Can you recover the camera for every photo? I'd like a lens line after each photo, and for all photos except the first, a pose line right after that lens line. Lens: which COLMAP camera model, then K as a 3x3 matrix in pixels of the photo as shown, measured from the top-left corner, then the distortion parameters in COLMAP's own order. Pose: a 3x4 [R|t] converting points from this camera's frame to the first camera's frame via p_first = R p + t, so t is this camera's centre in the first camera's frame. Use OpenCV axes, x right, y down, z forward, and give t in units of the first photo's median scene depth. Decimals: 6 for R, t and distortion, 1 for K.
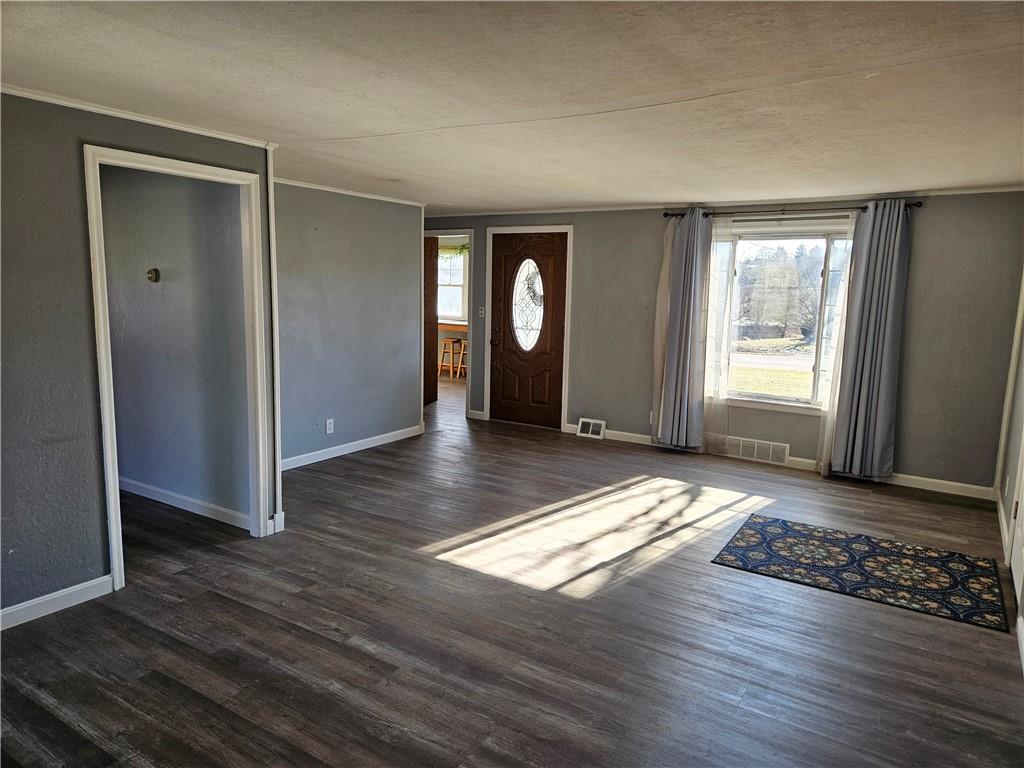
lens RADIAL K [[678.5, 0, 508.9], [0, 678.5, 384.6], [0, 0, 1]] dist [0.077856, -0.056018]
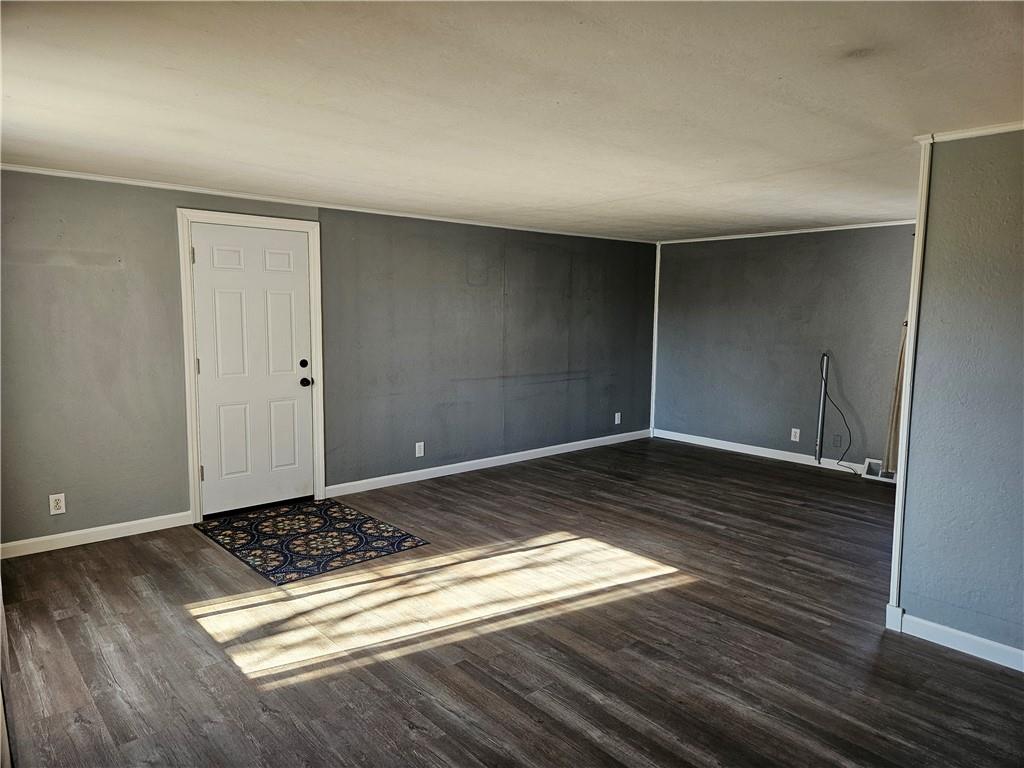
lens RADIAL K [[678.5, 0, 510.8], [0, 678.5, 385.4], [0, 0, 1]] dist [0.077856, -0.056018]
pose [[-0.960021, -0.063601, 0.272606, -0.118866], [0.010827, 0.964681, 0.263198, -0.271701], [-0.279718, 0.255627, -0.925426, 1.821111]]
